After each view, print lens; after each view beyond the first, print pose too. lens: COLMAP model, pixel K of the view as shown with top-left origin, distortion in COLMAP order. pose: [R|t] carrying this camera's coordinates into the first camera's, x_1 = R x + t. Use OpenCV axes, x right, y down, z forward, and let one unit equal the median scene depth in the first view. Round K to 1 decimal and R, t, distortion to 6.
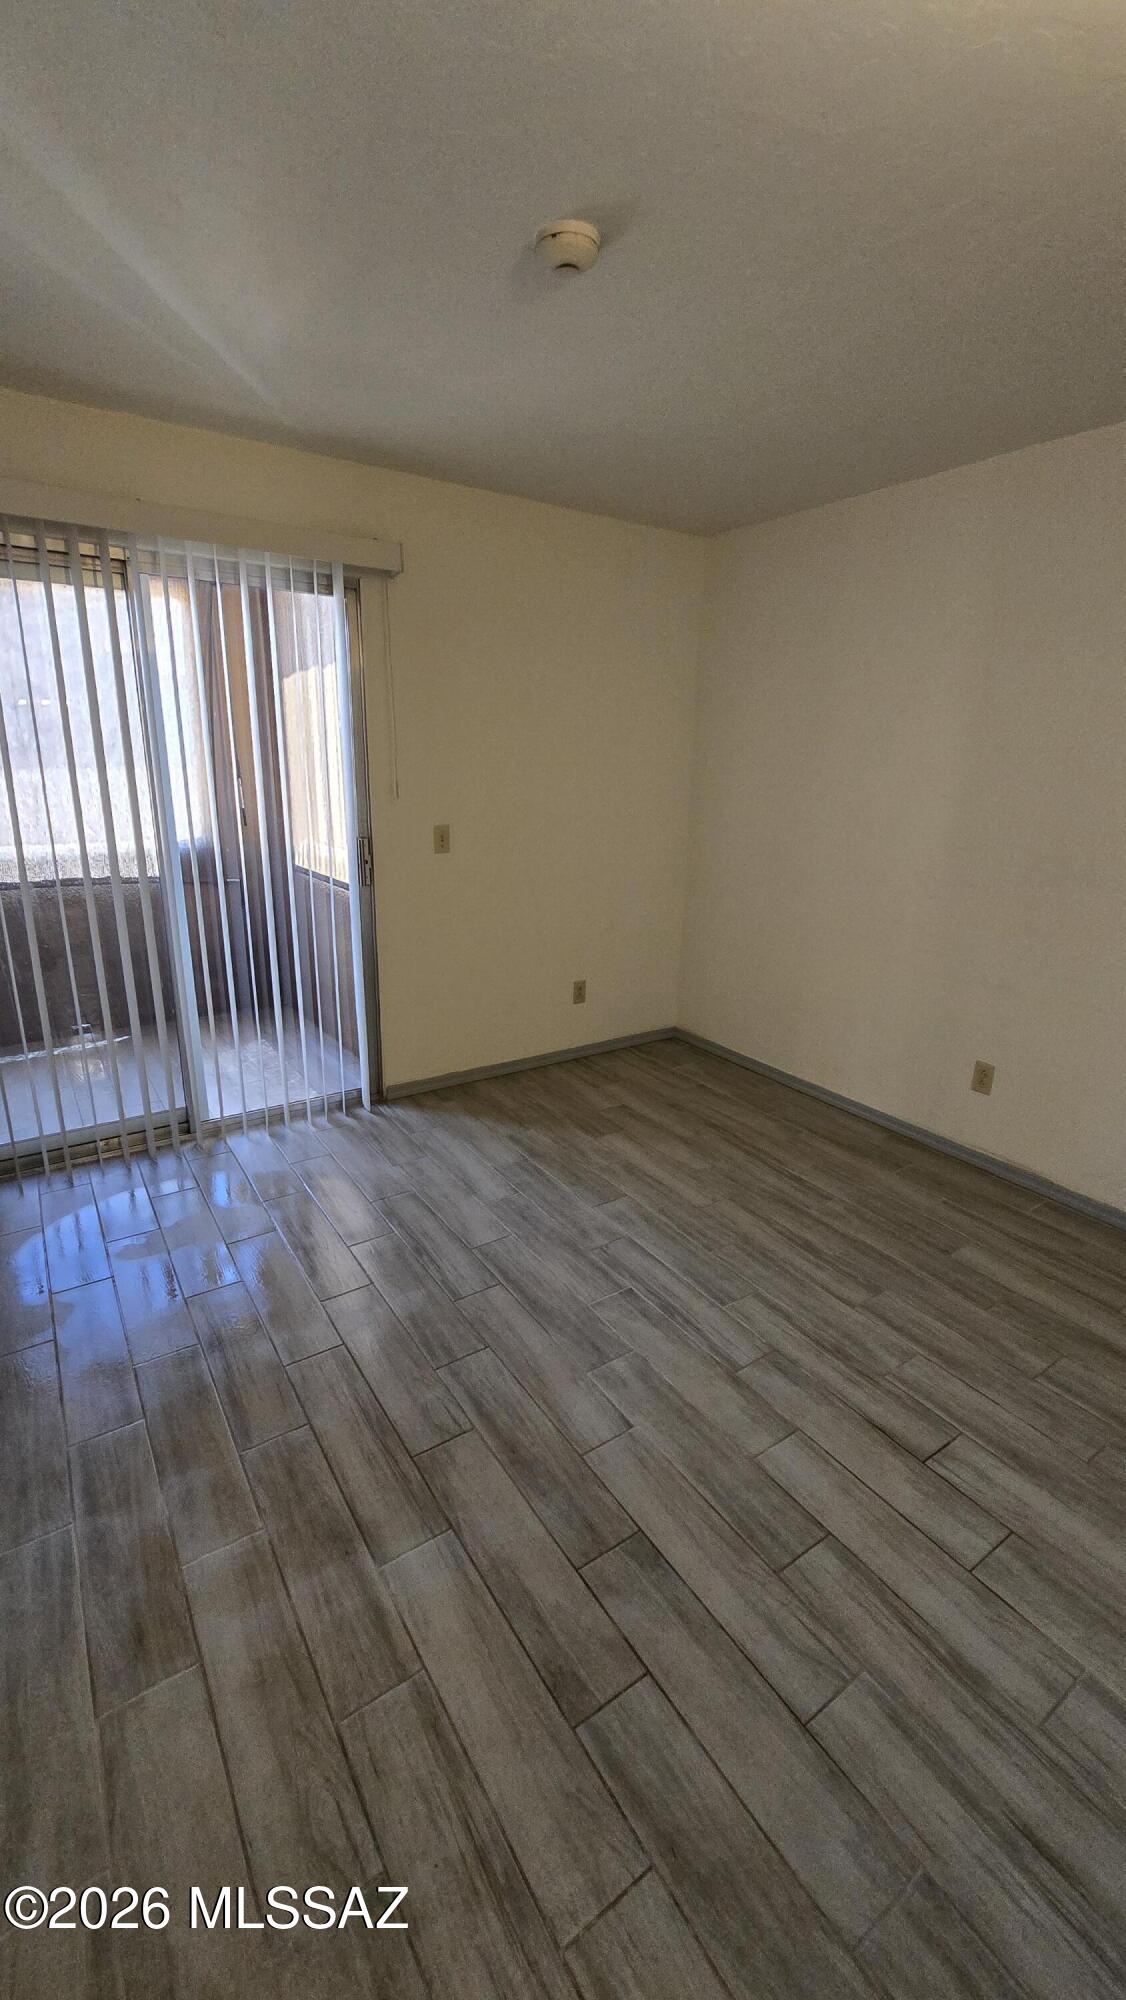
lens RADIAL K [[816.9, 0, 560.0], [0, 816.9, 992.7], [0, 0, 1]] dist [0.003915, 0.000313]
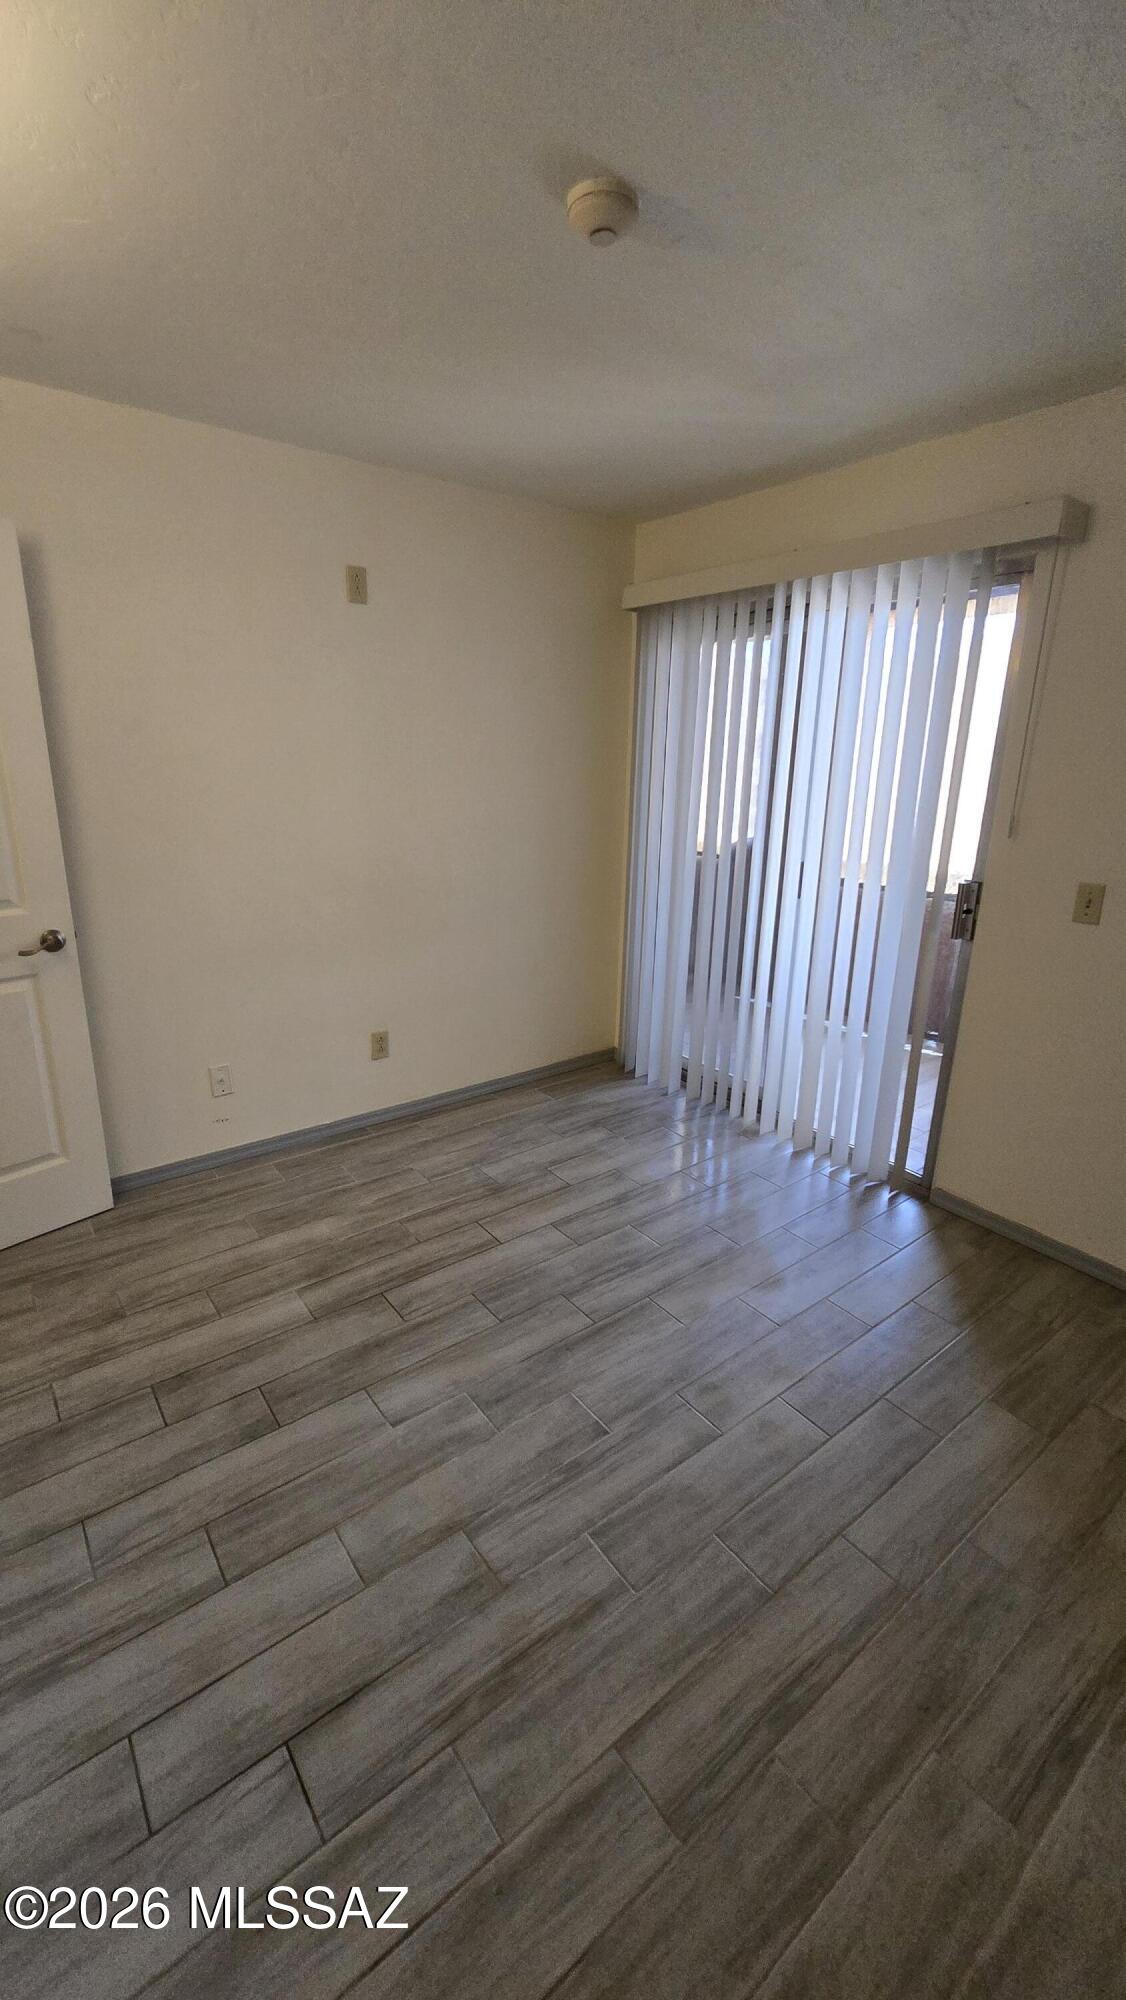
lens RADIAL K [[816.9, 0, 561.9], [0, 816.9, 996.4], [0, 0, 1]] dist [0.003915, 0.000313]
pose [[0.060009, 0.274971, -0.959578, 1.005536], [-0.295196, 0.923201, 0.246086, -0.304543], [0.953550, 0.268496, 0.136570, 0.981567]]
